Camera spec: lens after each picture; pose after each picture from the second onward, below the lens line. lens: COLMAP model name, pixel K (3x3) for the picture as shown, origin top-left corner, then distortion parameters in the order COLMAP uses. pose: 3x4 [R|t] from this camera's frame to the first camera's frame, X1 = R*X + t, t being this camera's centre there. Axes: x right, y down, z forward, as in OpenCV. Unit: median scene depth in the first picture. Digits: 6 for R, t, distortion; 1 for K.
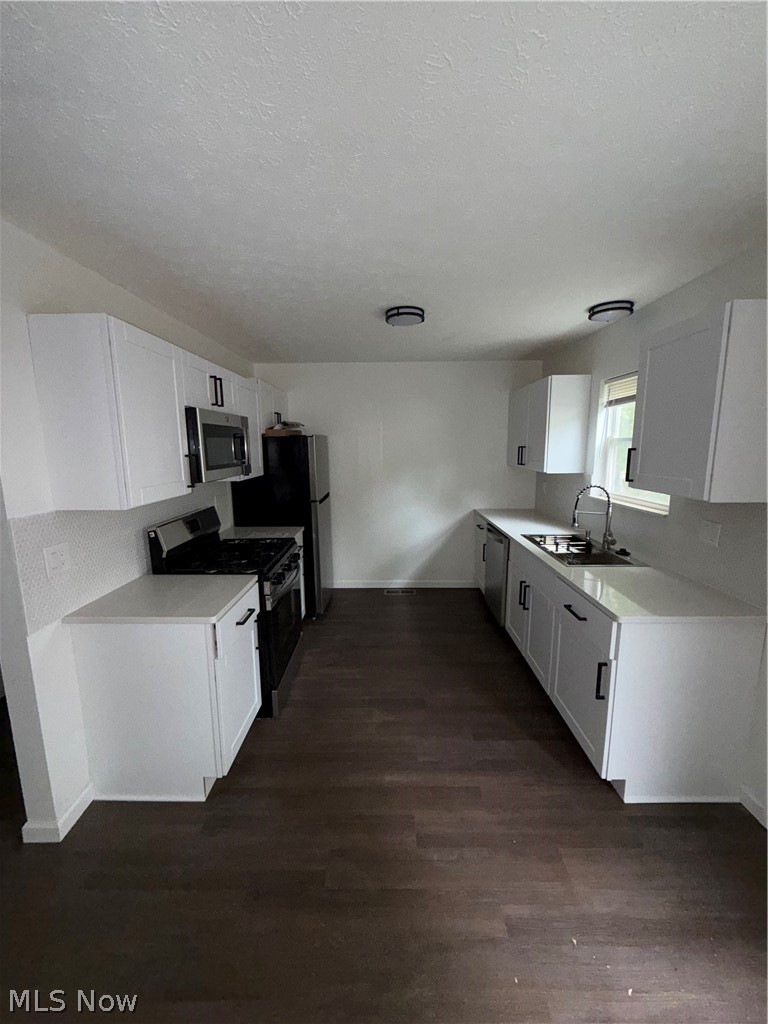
lens RADIAL K [[410.2, 0, 382.8], [0, 410.2, 508.7], [0, 0, 1]] dist [0.000047, -0.000152]
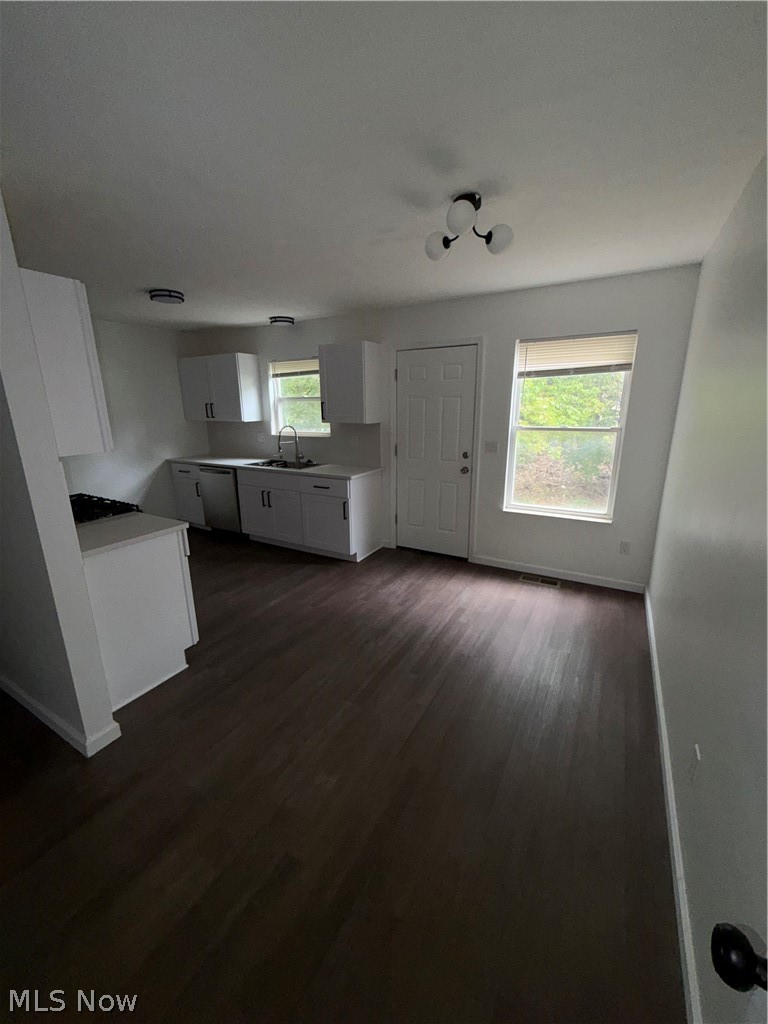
lens RADIAL K [[410.2, 0, 382.2], [0, 410.2, 512.4], [0, 0, 1]] dist [0.000047, -0.000152]
pose [[0.483584, -0.224255, 0.846083, -0.882666], [0.141910, 0.973921, 0.177029, 0.051682], [-0.863717, 0.034459, 0.502797, -0.192408]]
